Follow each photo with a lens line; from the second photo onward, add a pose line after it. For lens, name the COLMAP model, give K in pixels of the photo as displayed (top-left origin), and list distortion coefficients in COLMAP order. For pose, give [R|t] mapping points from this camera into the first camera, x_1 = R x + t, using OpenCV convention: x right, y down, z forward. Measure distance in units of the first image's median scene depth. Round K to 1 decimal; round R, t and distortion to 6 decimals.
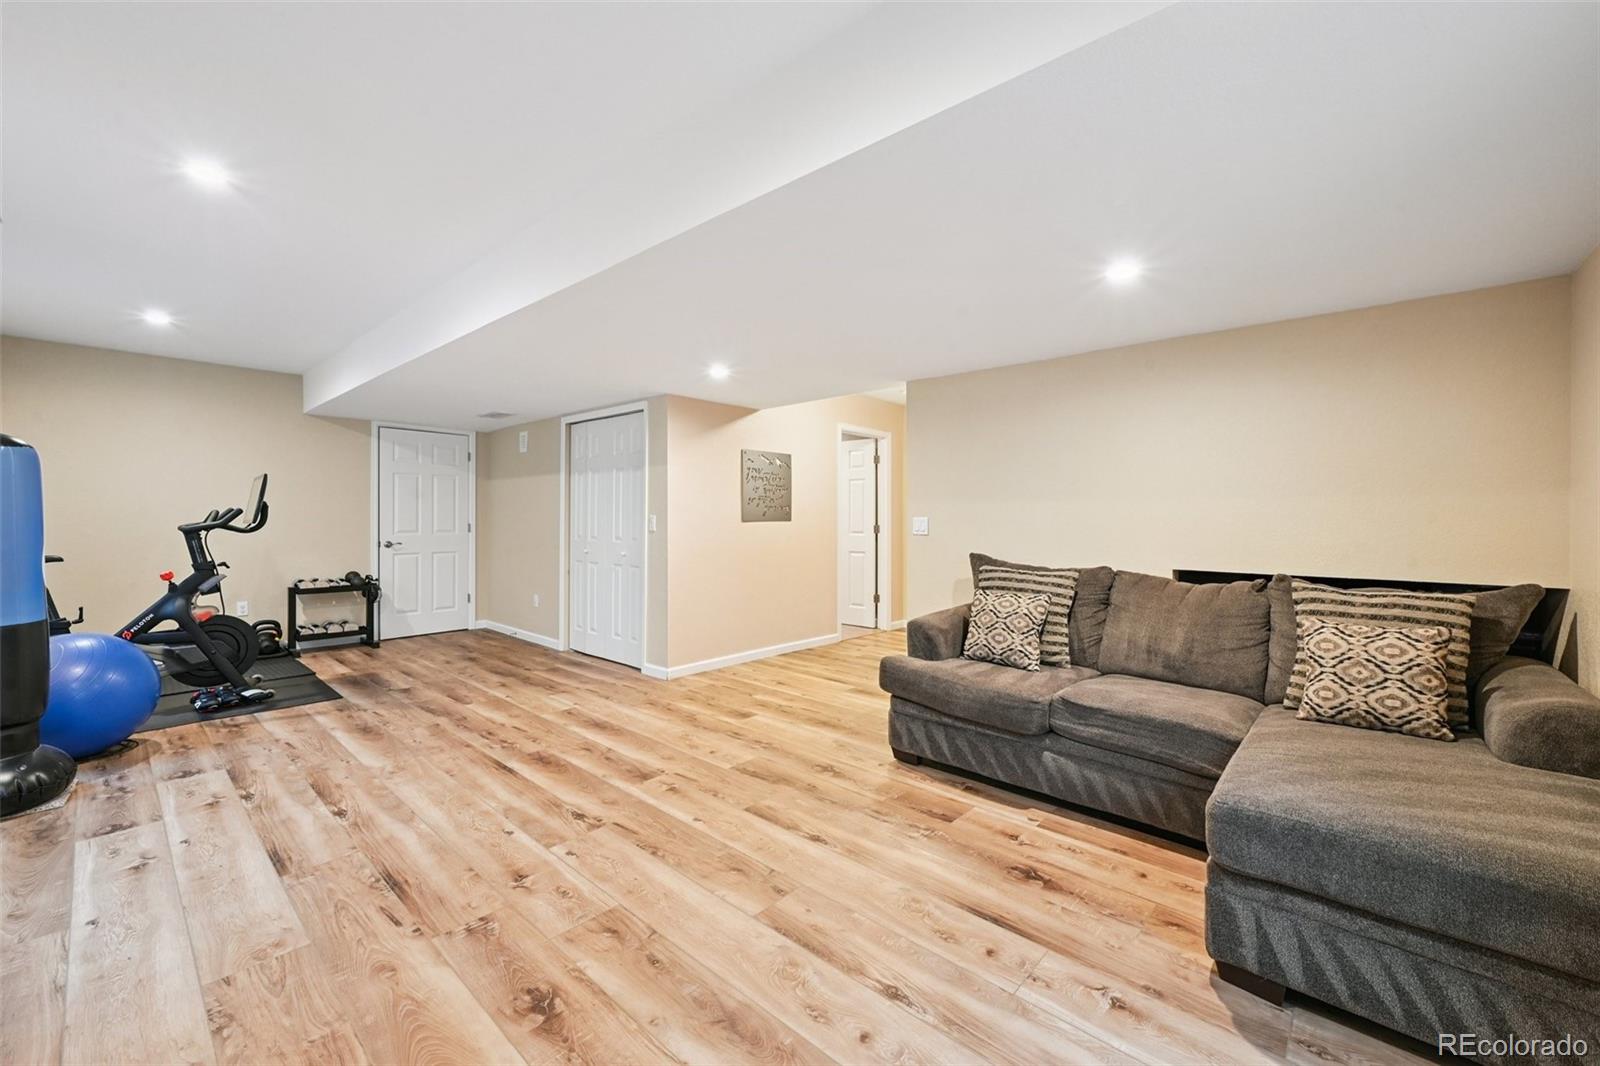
lens RADIAL K [[627.7, 0, 798.3], [0, 627.7, 523.2], [0, 0, 1]] dist [-0.001000, 0.000048]
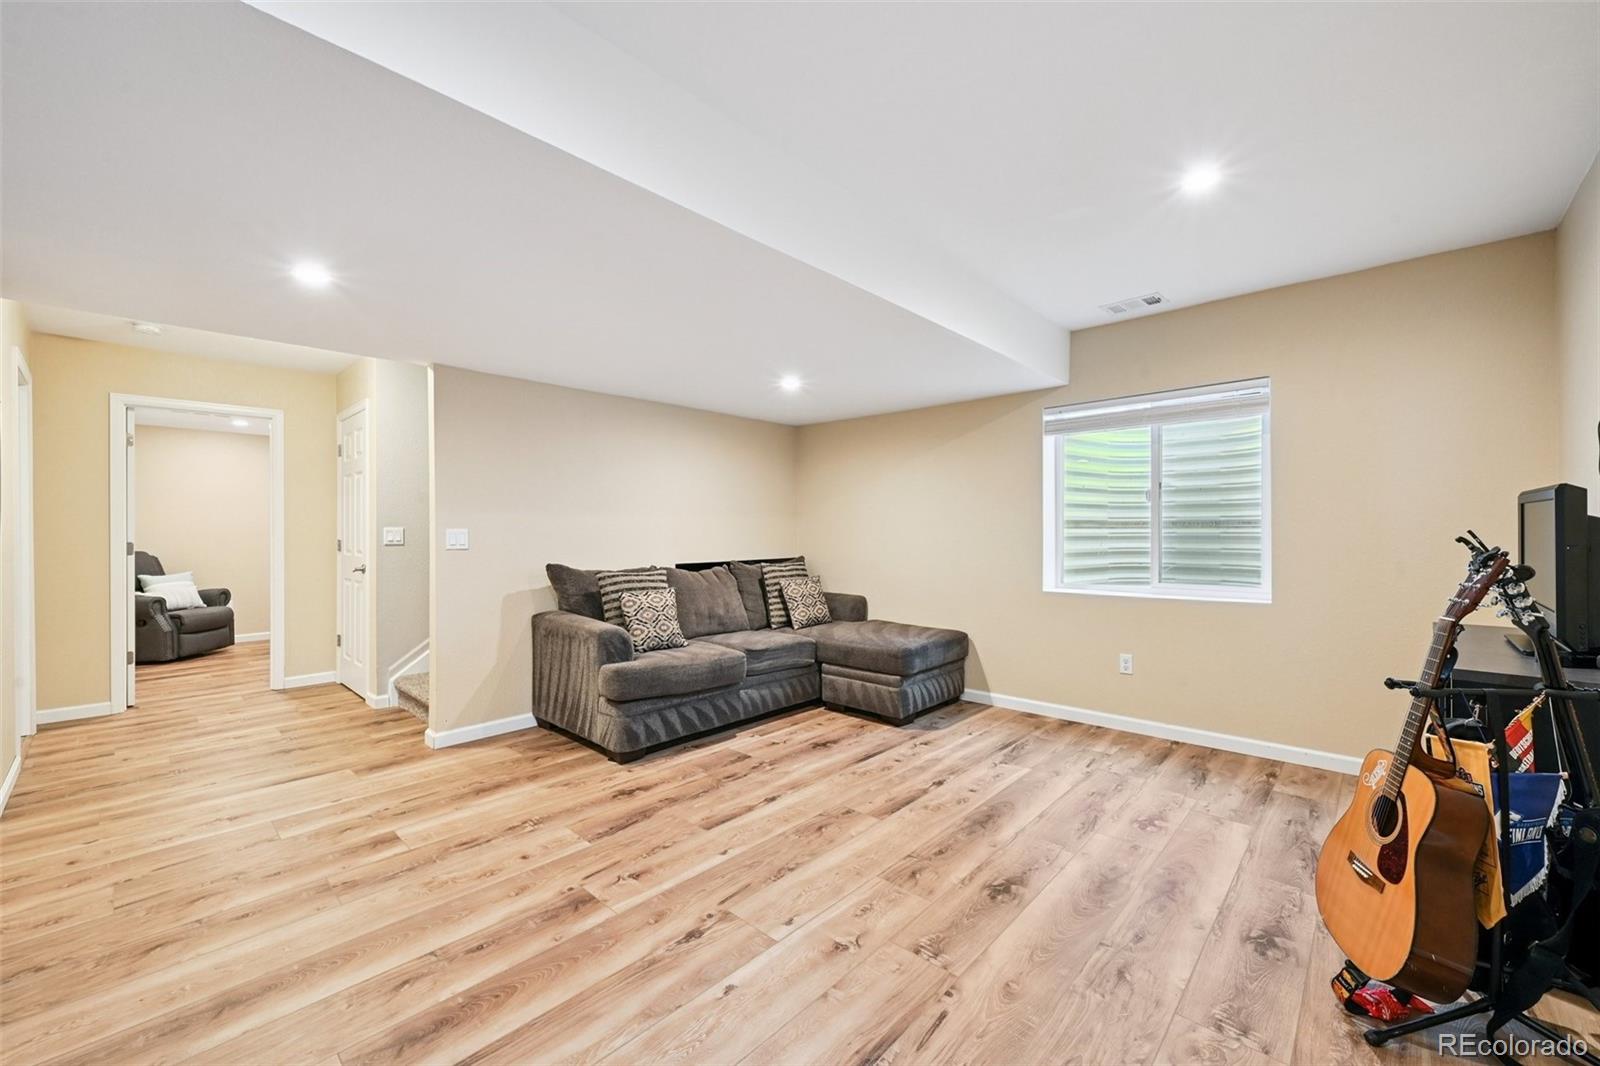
lens RADIAL K [[627.7, 0, 798.0], [0, 627.7, 529.5], [0, 0, 1]] dist [-0.001000, 0.000048]
pose [[0.027419, -0.003816, 0.999617, -1.077364], [0.011501, 0.999928, 0.003501, -0.010776], [-0.999558, 0.011401, 0.027461, 0.848143]]
